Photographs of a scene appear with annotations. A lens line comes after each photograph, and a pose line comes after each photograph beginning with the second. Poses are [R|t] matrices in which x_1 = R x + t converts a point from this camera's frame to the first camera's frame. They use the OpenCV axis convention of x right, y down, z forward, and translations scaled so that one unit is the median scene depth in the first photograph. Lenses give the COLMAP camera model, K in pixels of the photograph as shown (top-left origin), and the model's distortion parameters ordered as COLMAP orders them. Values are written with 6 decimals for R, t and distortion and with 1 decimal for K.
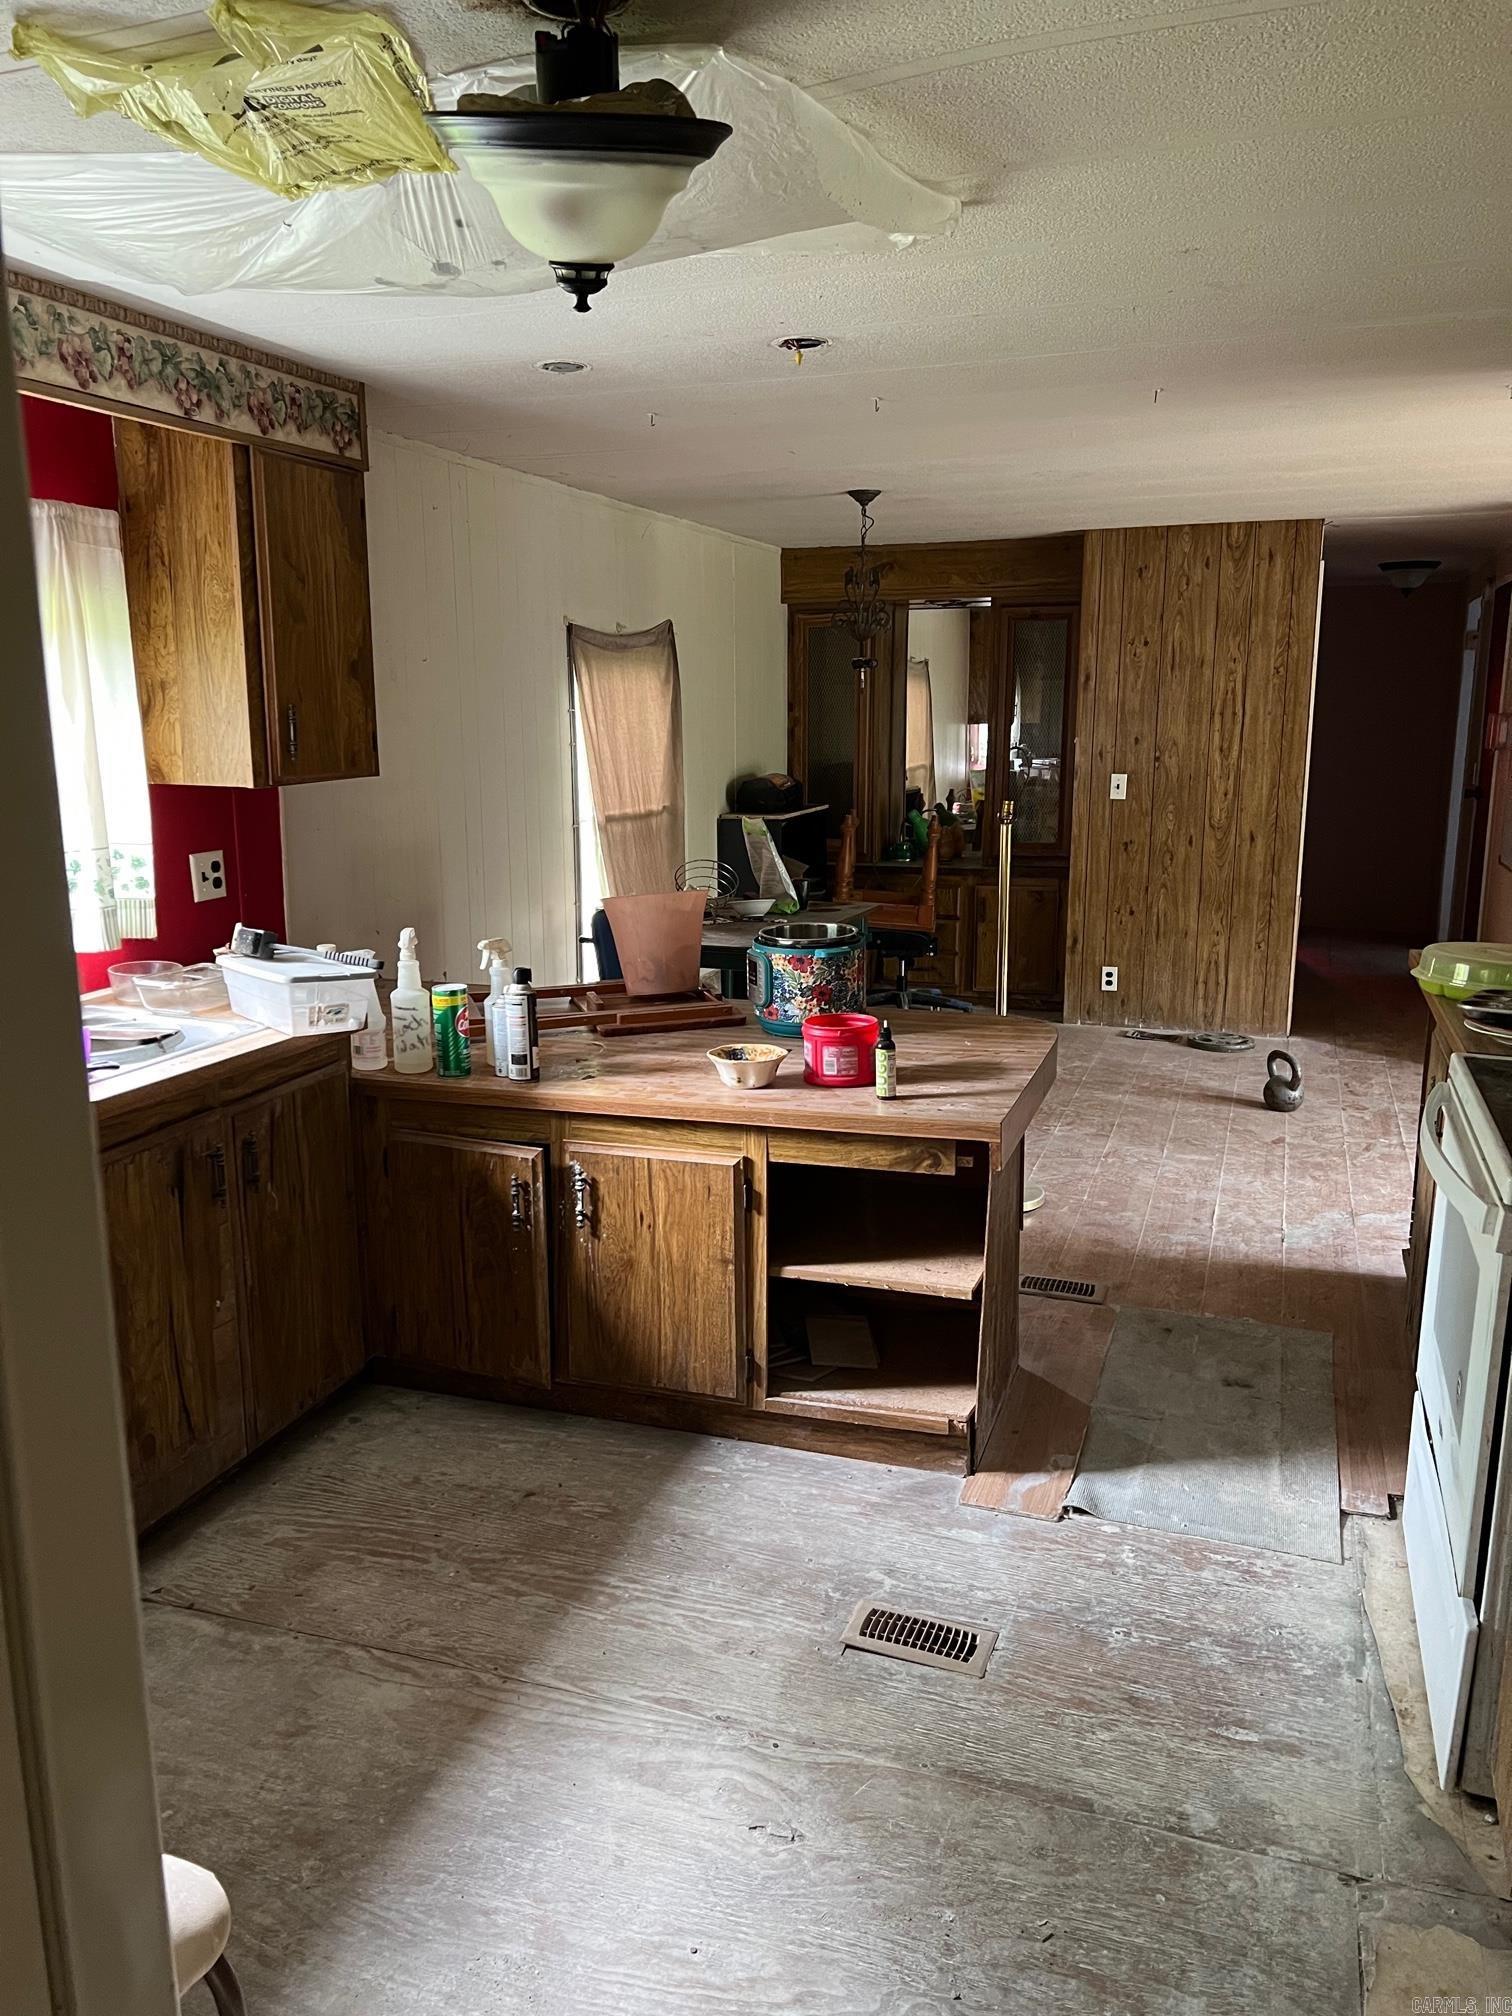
lens RADIAL K [[1497.6, 0, 747.8], [0, 1497.6, 1006.0], [0, 0, 1]] dist [0.058234, -0.057157]
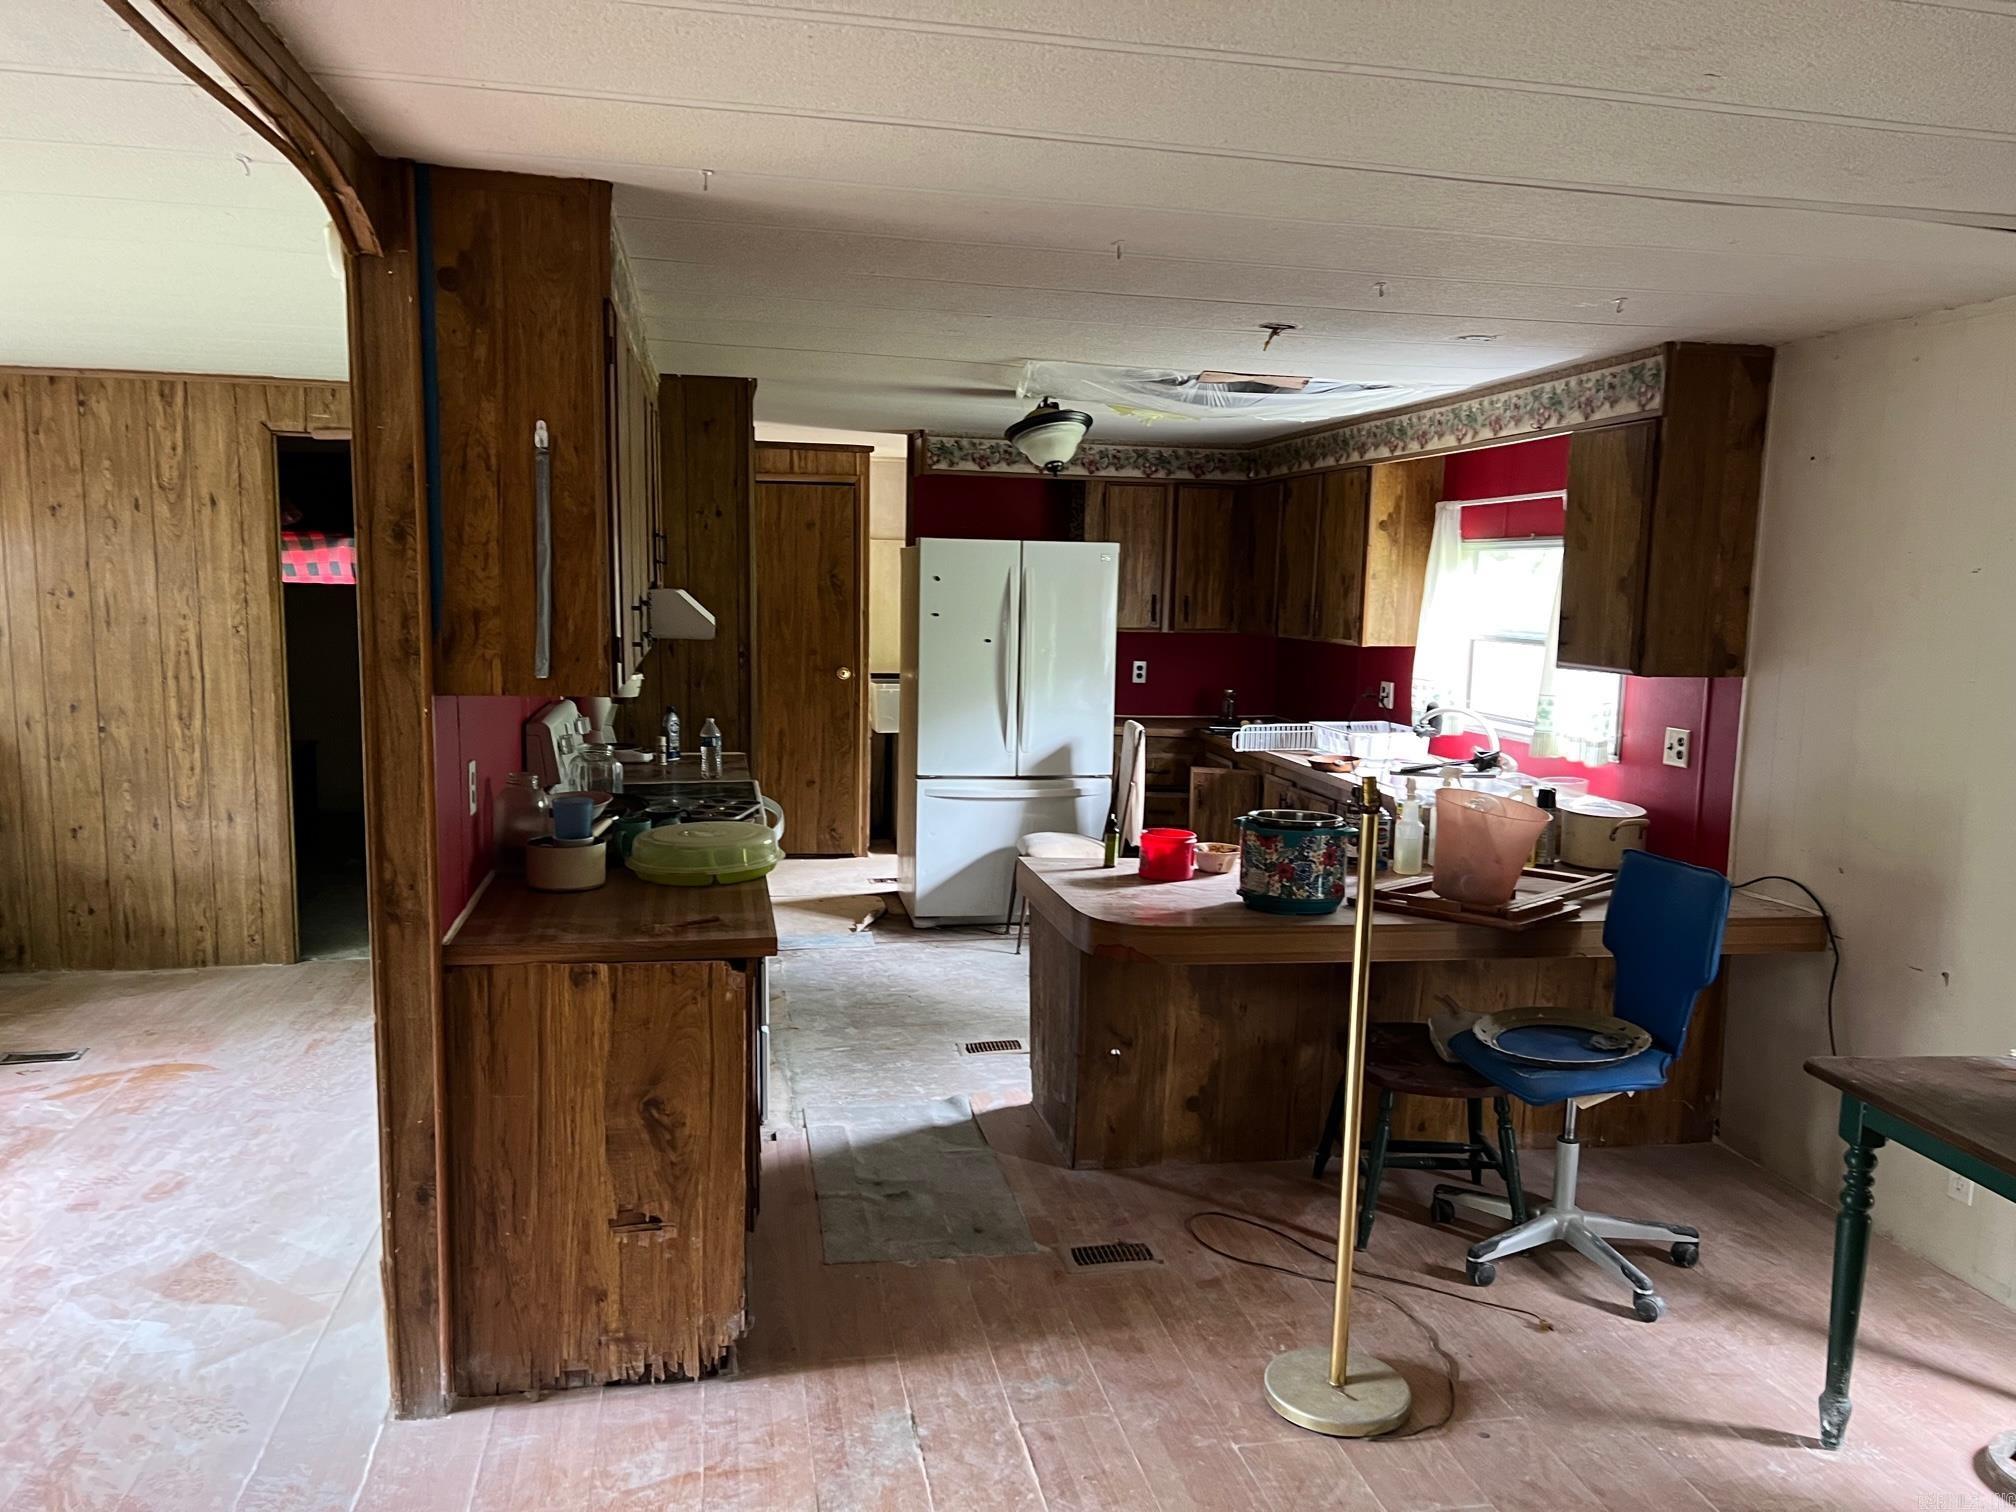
lens RADIAL K [[1497.6, 0, 1021.0], [0, 1497.6, 771.6], [0, 0, 1]] dist [0.058234, -0.057157]
pose [[-0.856573, 0.054463, -0.513144, 0.852001], [-0.119138, 0.946676, 0.299349, -0.425333], [0.502085, 0.317549, -0.804408, 1.955979]]
